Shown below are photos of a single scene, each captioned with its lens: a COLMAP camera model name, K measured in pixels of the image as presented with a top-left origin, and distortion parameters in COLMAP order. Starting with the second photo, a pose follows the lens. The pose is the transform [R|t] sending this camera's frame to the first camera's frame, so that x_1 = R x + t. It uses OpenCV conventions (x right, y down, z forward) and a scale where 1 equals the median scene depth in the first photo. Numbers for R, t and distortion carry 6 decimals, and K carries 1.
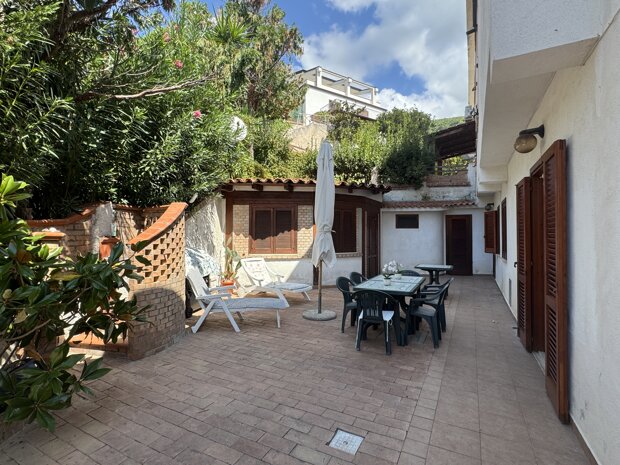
lens RADIAL K [[300.1, 0, 309.1], [0, 300.1, 233.1], [0, 0, 1]] dist [-0.001695, 0.000397]
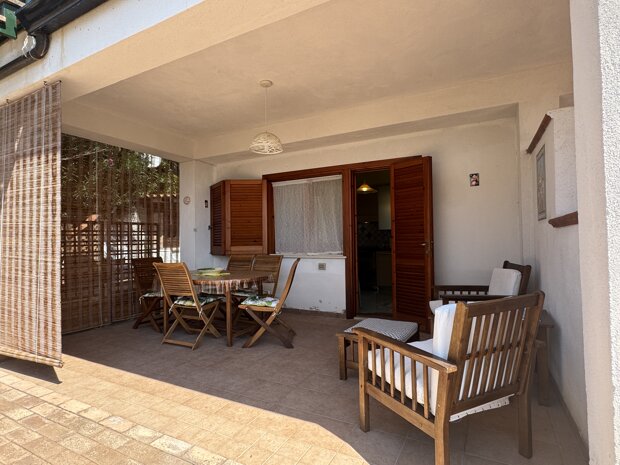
lens RADIAL K [[344.3, 0, 309.1], [0, 344.3, 232.4], [0, 0, 1]] dist [-0.001196, -0.000181]
pose [[0.999870, -0.015761, 0.003523, 0.802876], [0.015808, 0.999779, -0.013883, 0.052149], [-0.003303, 0.013936, 0.999897, -1.027309]]
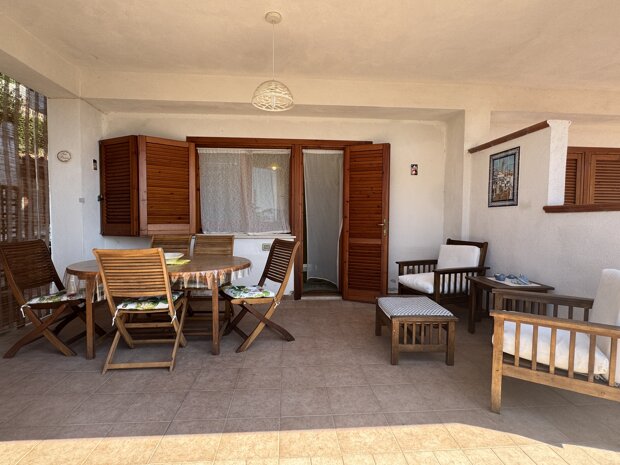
lens RADIAL K [[312.2, 0, 310.0], [0, 312.2, 232.5], [0, 0, 1]] dist [0.000748, 0.000749]
pose [[0.840558, -0.019091, 0.541385, 0.446935], [-0.009629, 0.998694, 0.050167, 0.055906], [-0.541636, -0.047381, 0.839277, -0.761829]]
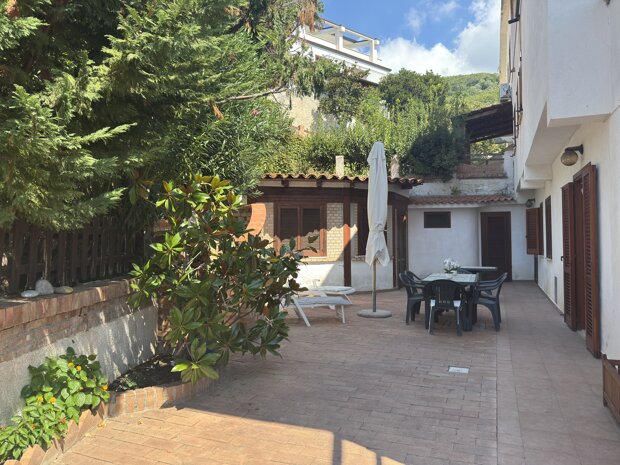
lens RADIAL K [[429.1, 0, 311.0], [0, 429.1, 234.3], [0, 0, 1]] dist [0.112272, -0.185399]
pose [[0.995616, -0.006405, 0.093313, -0.365483], [0.006834, 0.999968, -0.004275, 0.013086], [-0.093283, 0.004894, 0.995628, -0.493675]]
